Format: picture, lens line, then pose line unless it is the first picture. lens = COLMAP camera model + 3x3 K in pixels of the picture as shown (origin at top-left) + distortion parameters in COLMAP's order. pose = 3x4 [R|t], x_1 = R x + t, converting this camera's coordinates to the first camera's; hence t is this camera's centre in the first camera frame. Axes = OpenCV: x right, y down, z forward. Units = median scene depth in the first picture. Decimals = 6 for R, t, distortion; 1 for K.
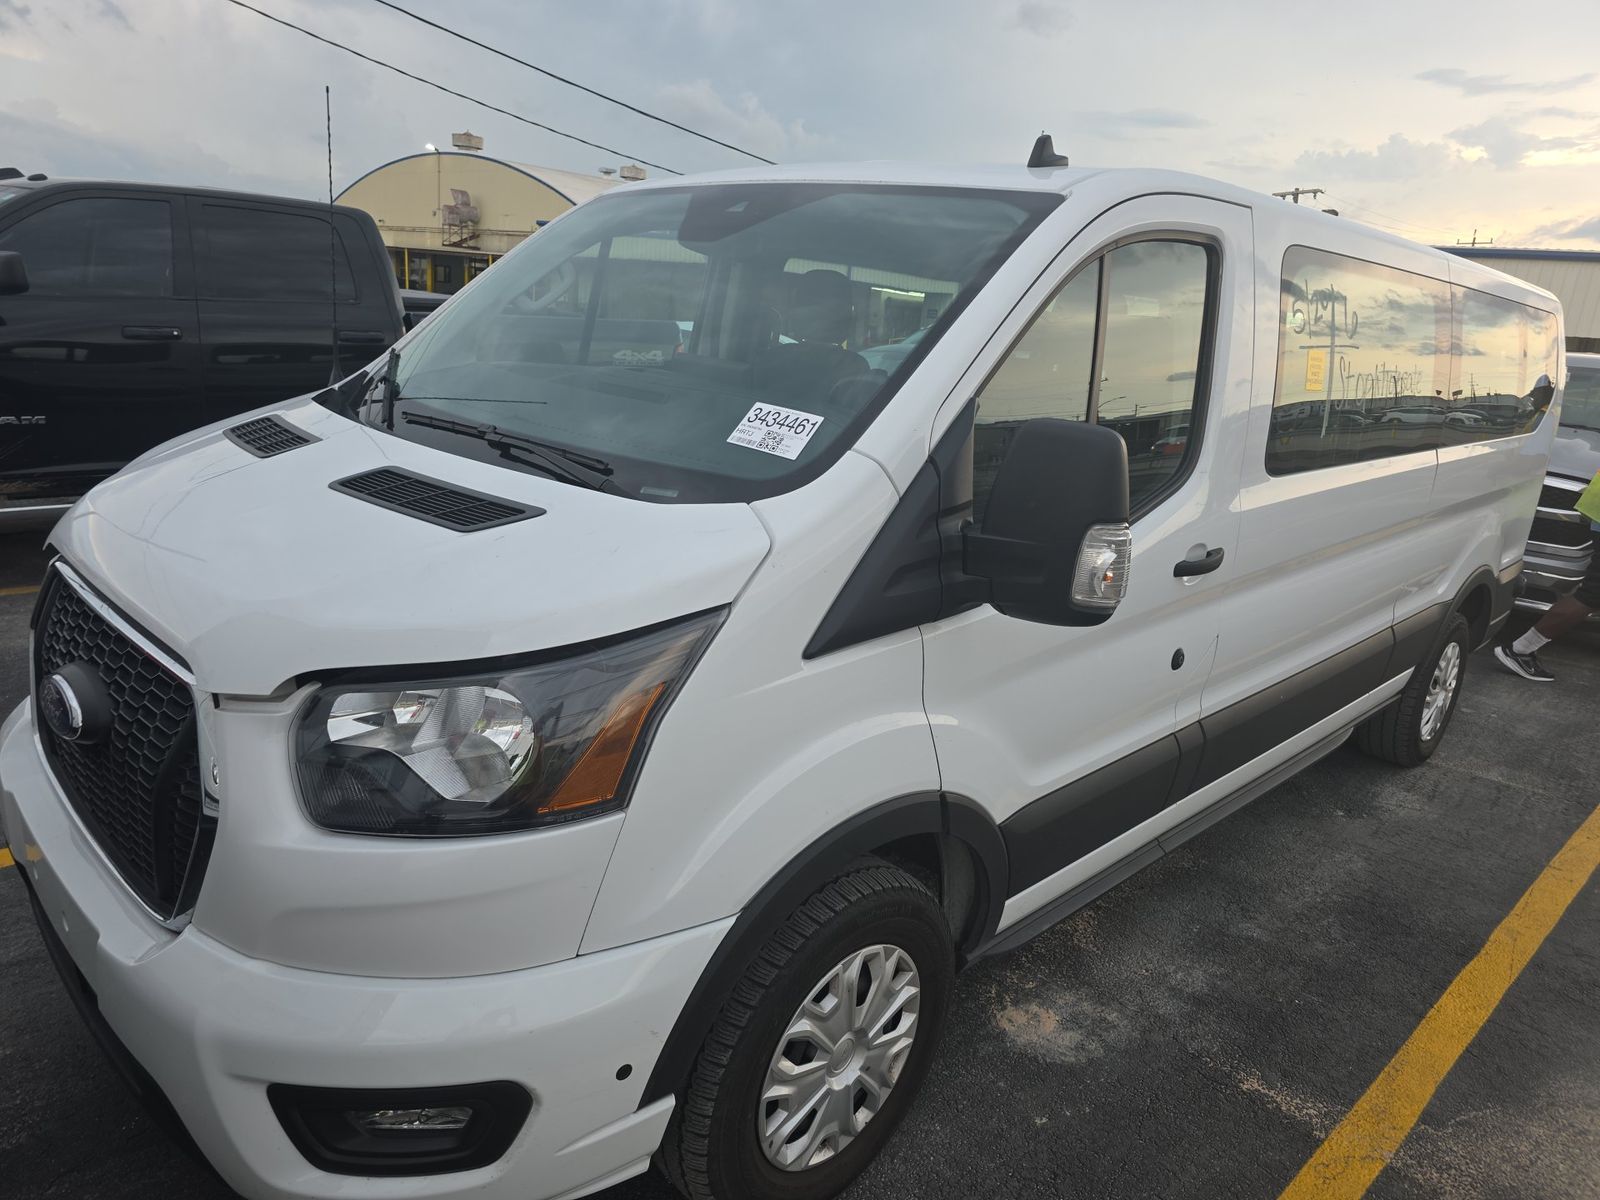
lens RADIAL K [[1075.9, 0, 802.4], [0, 1075.9, 604.3], [0, 0, 1]] dist [0.041143, -0.008441]
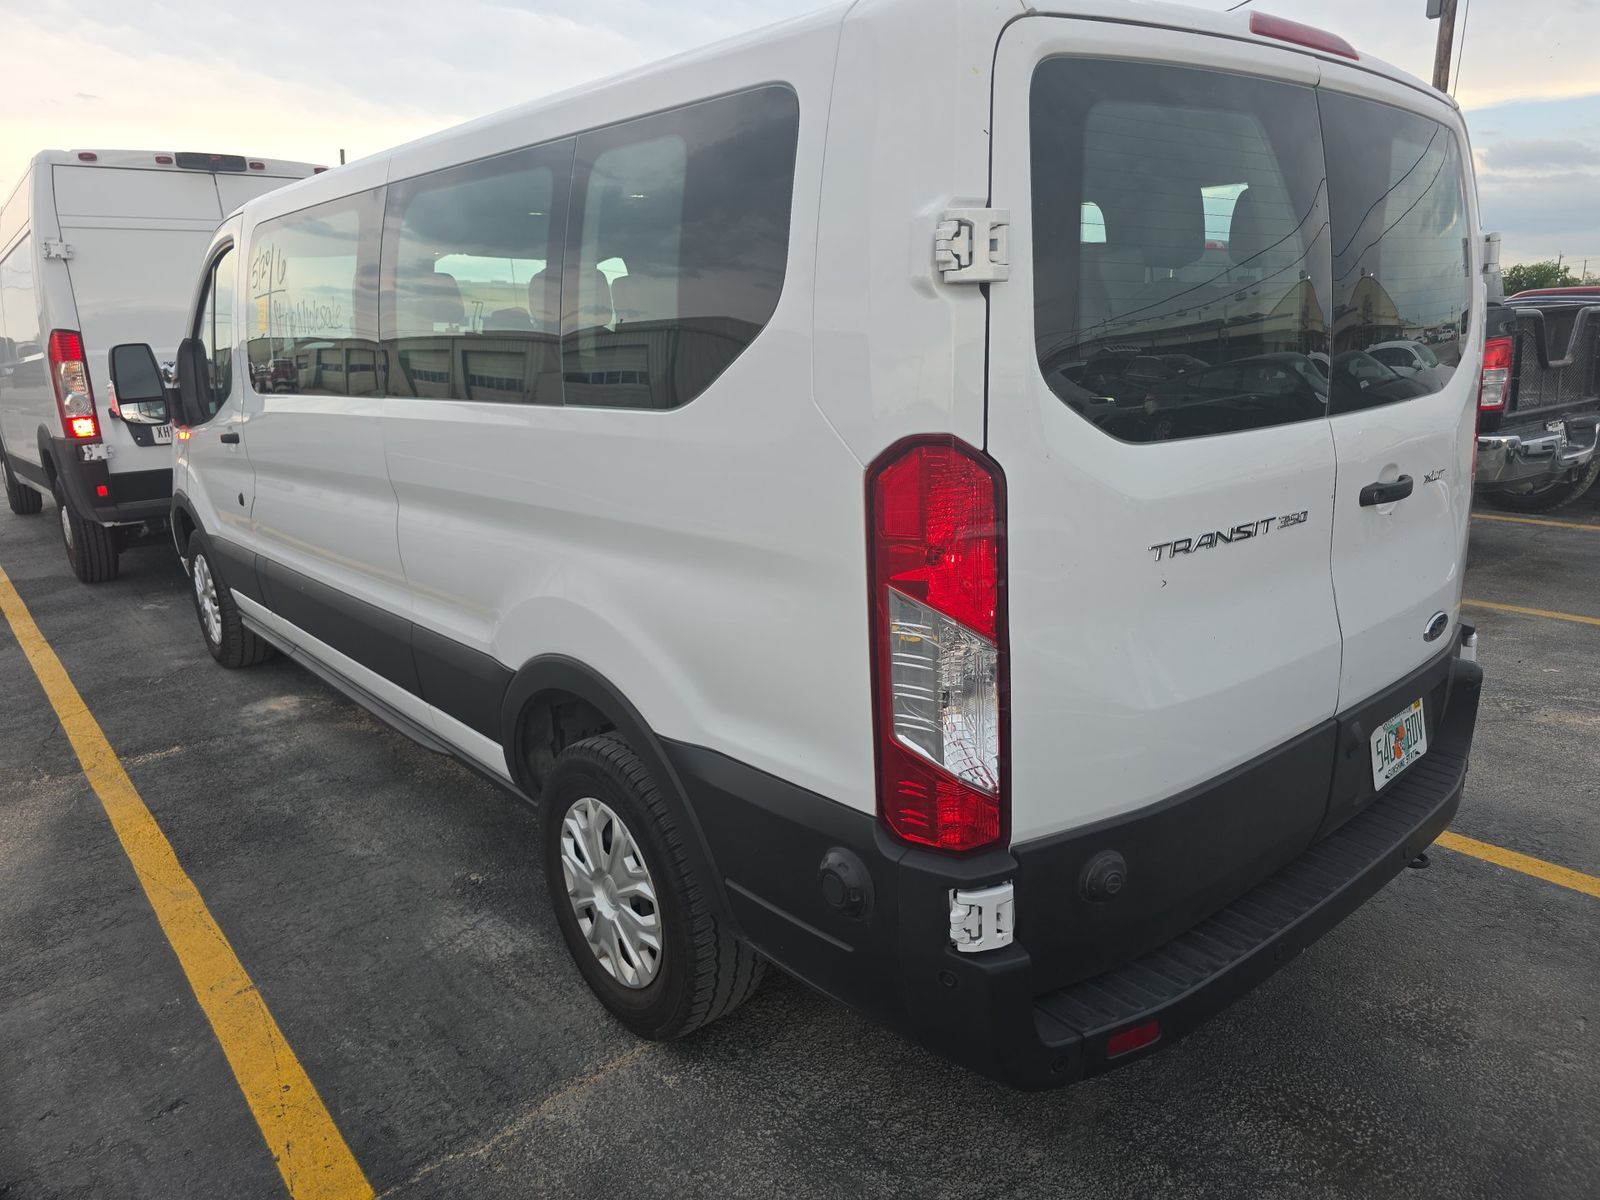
lens RADIAL K [[1075.9, 0, 807.3], [0, 1075.9, 593.2], [0, 0, 1]] dist [0.041143, -0.008441]
pose [[-0.088660, 0.154522, -0.984003, 1.625469], [-0.241706, 0.955029, 0.171750, -0.256911], [0.966291, 0.253067, -0.047324, 1.646199]]
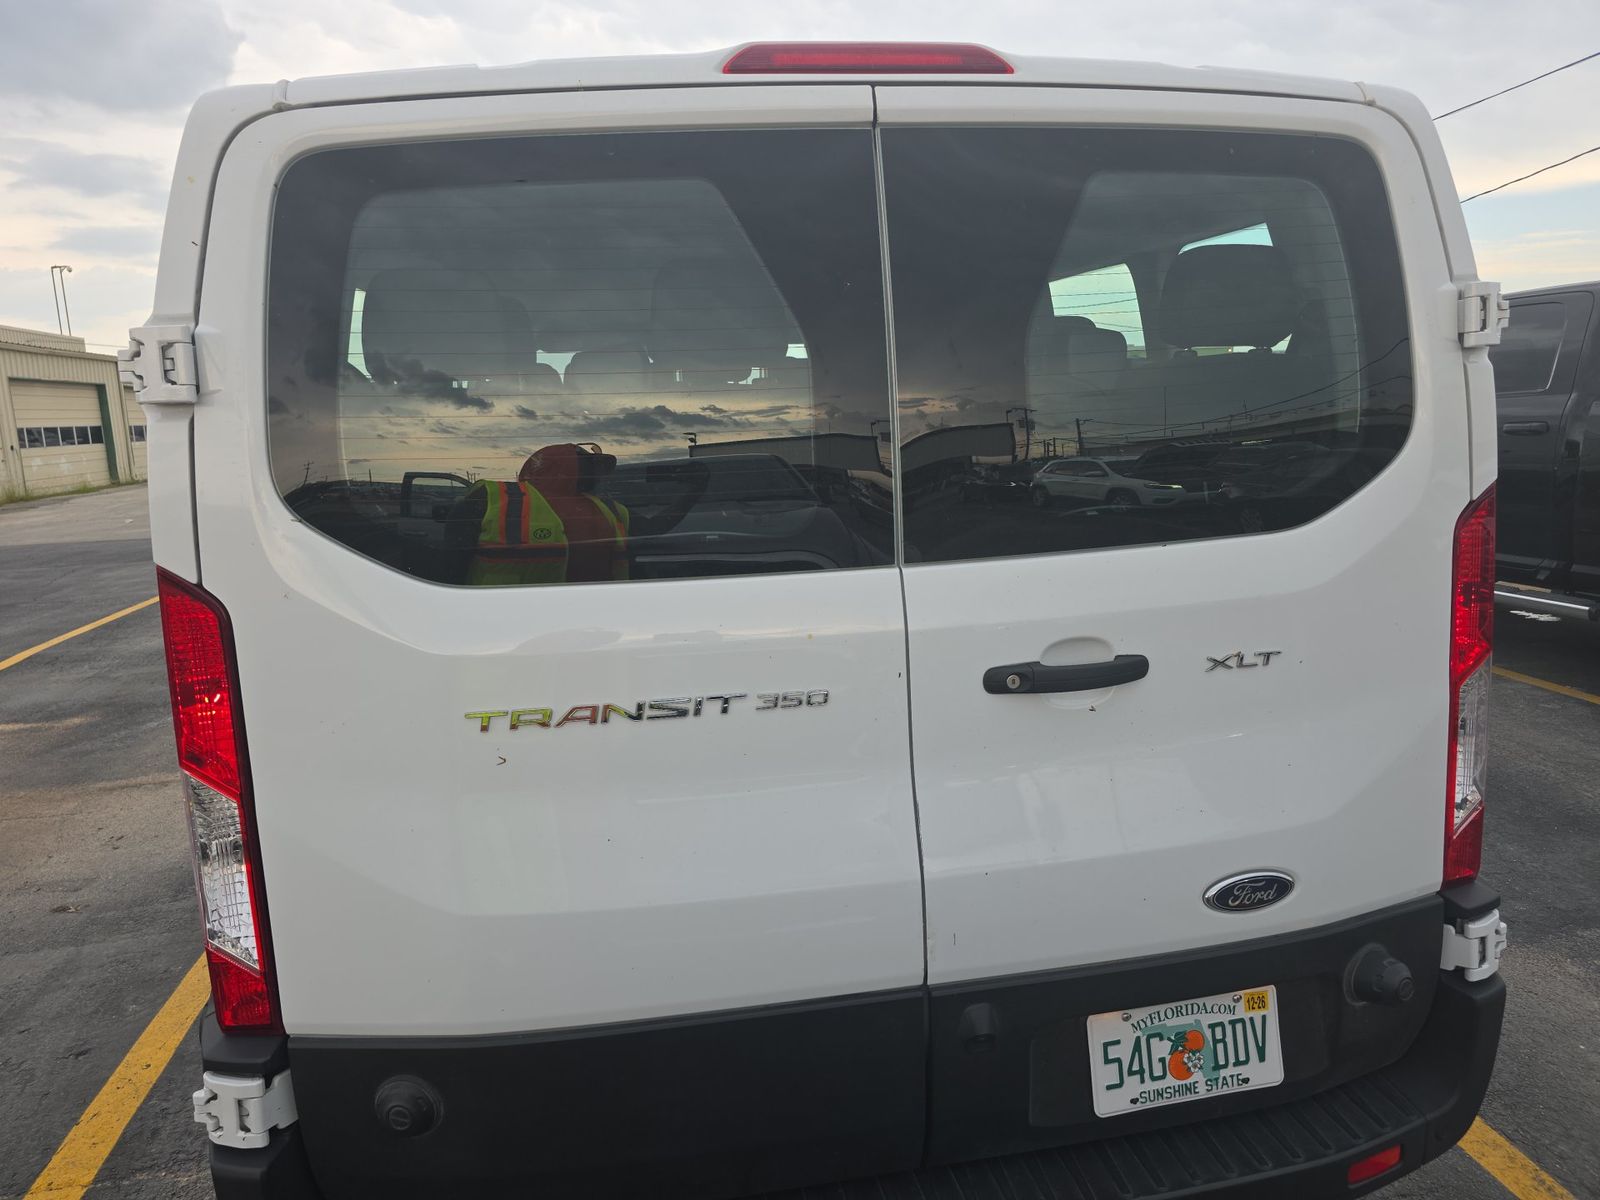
lens RADIAL K [[1075.9, 0, 799.7], [0, 1075.9, 601.7], [0, 0, 1]] dist [0.041143, -0.008441]
pose [[-0.593053, 0.074193, -0.801738, 1.334688], [-0.226447, 0.940184, 0.254510, -0.418435], [0.772664, 0.332489, -0.540778, 2.123559]]
